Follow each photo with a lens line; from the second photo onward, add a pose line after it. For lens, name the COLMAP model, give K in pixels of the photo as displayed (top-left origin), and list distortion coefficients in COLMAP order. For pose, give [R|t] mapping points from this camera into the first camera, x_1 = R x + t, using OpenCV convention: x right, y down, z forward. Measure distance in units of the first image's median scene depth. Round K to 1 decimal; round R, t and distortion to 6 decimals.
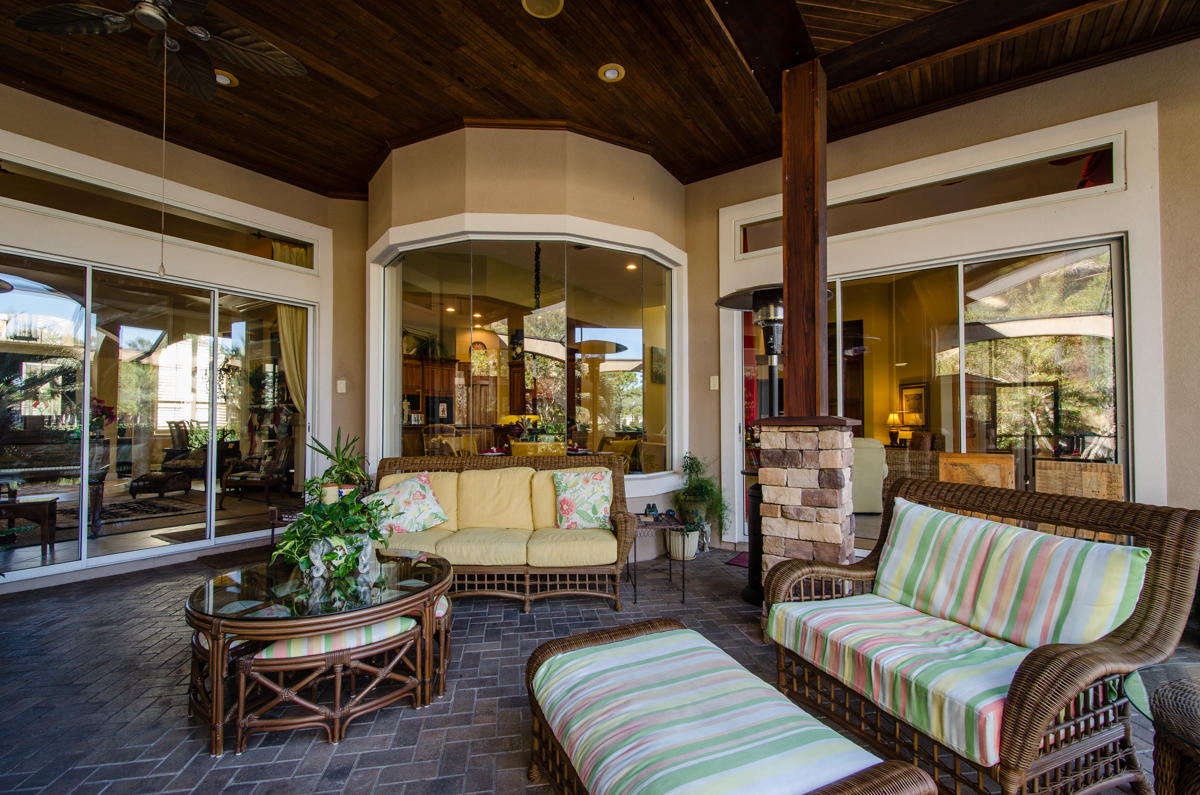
lens RADIAL K [[523.1, 0, 604.1], [0, 523.1, 405.8], [0, 0, 1]] dist [0.009913, -0.000024]
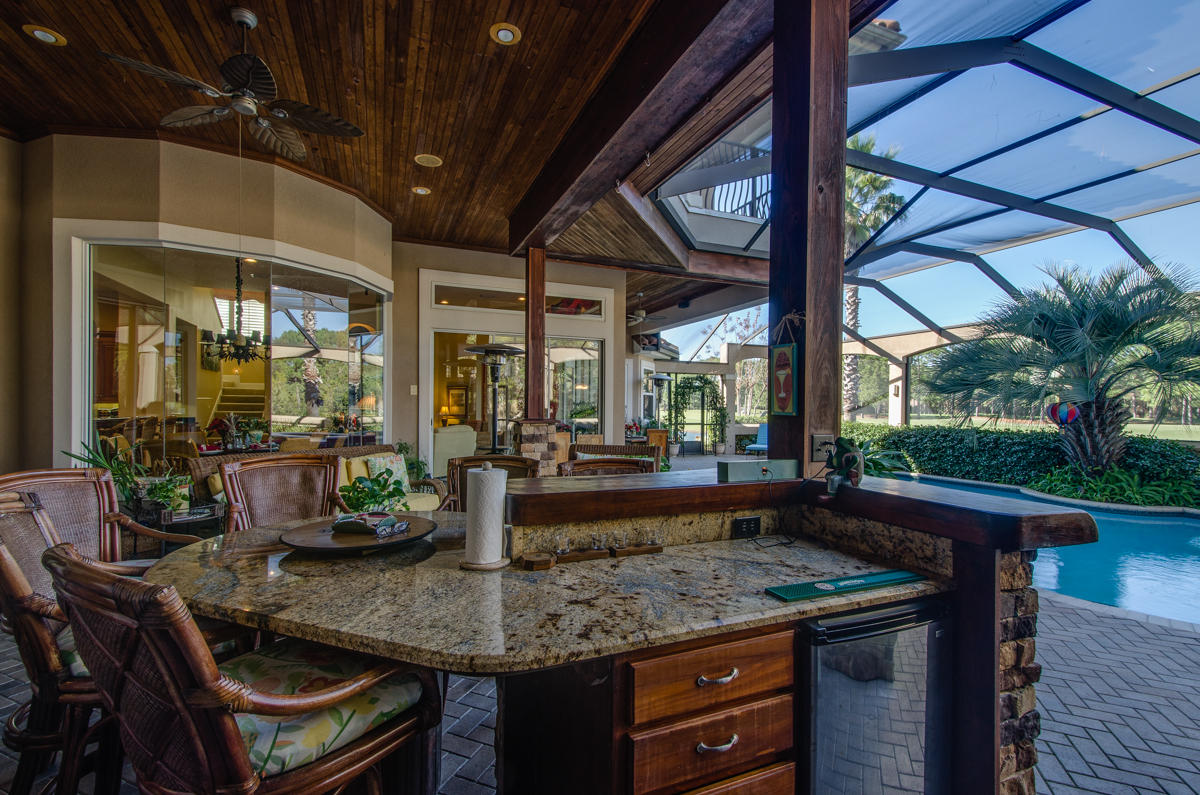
lens RADIAL K [[523.1, 0, 604.1], [0, 523.1, 405.8], [0, 0, 1]] dist [0.009913, -0.000024]
pose [[0.530055, 0.003002, 0.847958, -0.934600], [-0.032574, 0.999328, 0.016824, -0.055295], [-0.847338, -0.036539, 0.529796, -0.253531]]
